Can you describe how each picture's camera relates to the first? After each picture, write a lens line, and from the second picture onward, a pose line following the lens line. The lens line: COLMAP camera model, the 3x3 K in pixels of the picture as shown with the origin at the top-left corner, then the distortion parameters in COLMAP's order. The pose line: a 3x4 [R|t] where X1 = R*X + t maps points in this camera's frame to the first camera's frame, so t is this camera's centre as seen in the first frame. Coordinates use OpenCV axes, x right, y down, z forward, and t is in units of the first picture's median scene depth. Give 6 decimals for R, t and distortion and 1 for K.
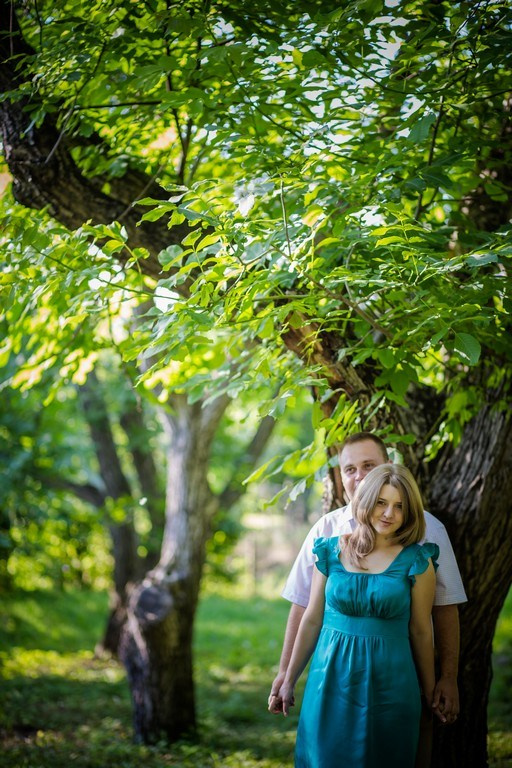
lens RADIAL K [[1884.0, 0, 256.2], [0, 1884.0, 384.2], [0, 0, 1]] dist [-0.088305, 0.000000]
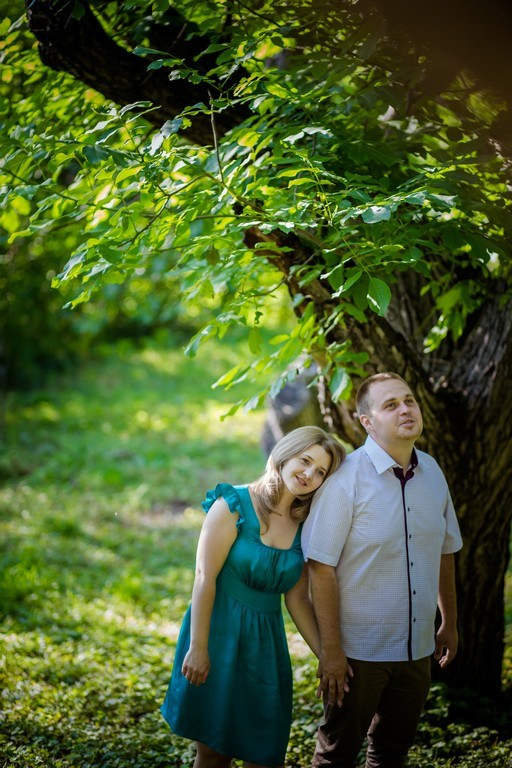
lens RADIAL K [[1884.0, 0, 255.9], [0, 1884.0, 383.8], [0, 0, 1]] dist [-0.088305, 0.000000]
pose [[0.982872, 0.037527, -0.180426, 0.173923], [-0.004619, 0.983756, 0.179449, -0.113602], [0.184229, -0.175542, 0.967080, 0.036874]]
